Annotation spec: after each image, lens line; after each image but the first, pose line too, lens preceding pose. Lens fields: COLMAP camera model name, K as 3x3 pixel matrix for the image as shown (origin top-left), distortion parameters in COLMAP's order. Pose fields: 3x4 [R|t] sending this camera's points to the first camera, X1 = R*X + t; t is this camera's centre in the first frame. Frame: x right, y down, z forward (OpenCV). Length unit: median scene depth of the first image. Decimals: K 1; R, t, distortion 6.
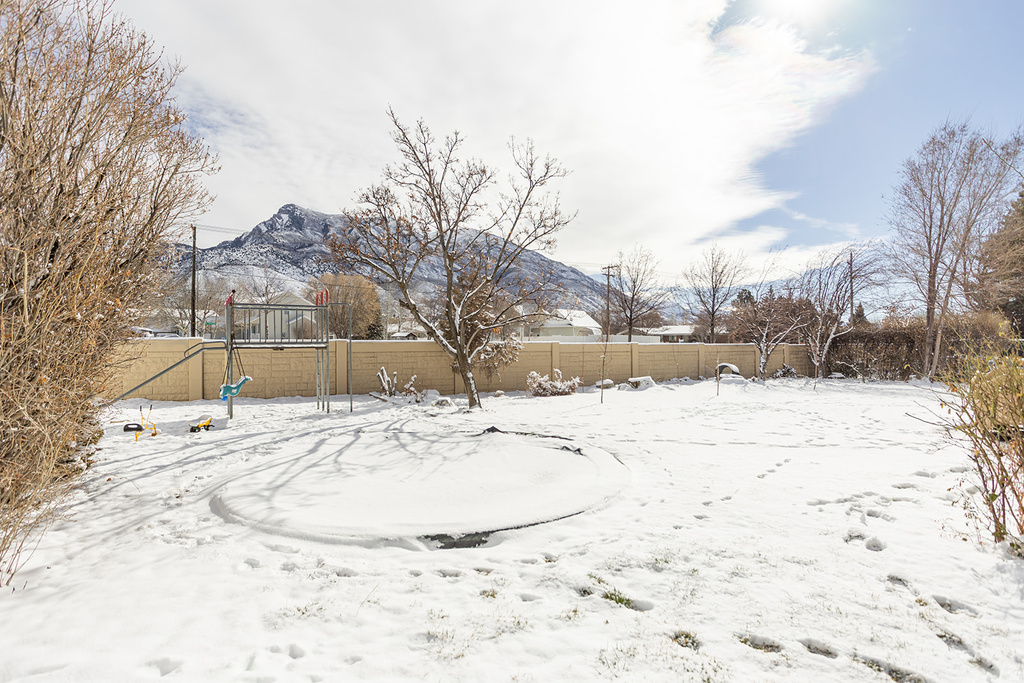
lens RADIAL K [[521.3, 0, 517.4], [0, 521.3, 340.3], [0, 0, 1]] dist [-0.063872, 0.047114]
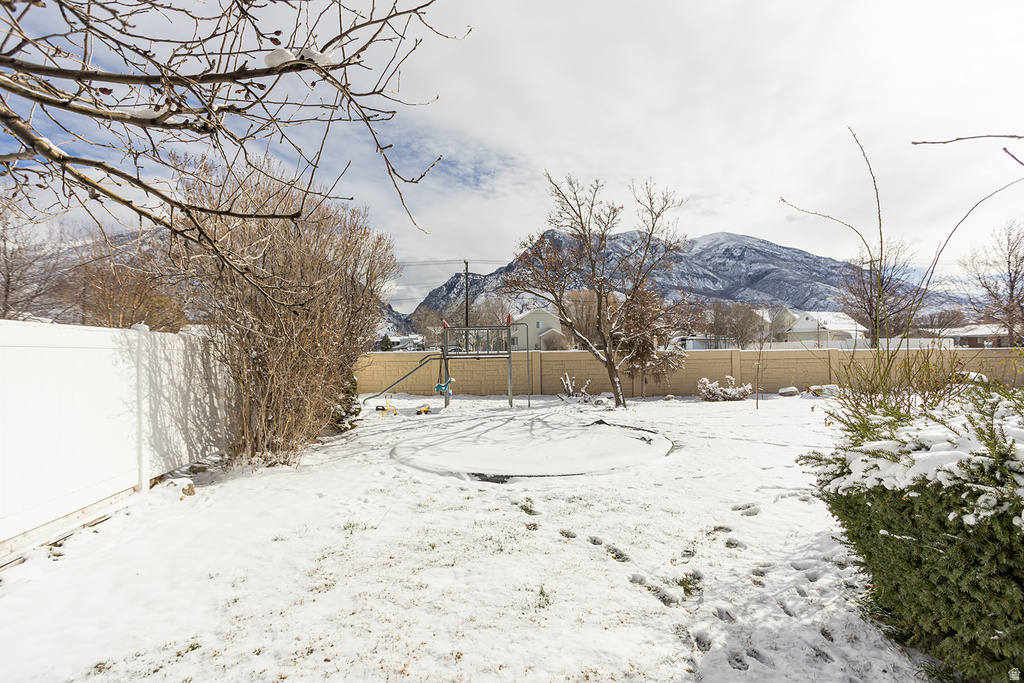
lens RADIAL K [[521.3, 0, 517.4], [0, 521.3, 340.3], [0, 0, 1]] dist [-0.063872, 0.047114]
pose [[0.868770, -0.023413, -0.494662, 0.236079], [0.016256, 0.999692, -0.018767, -0.003527], [0.494949, 0.008263, 0.868883, -0.113258]]
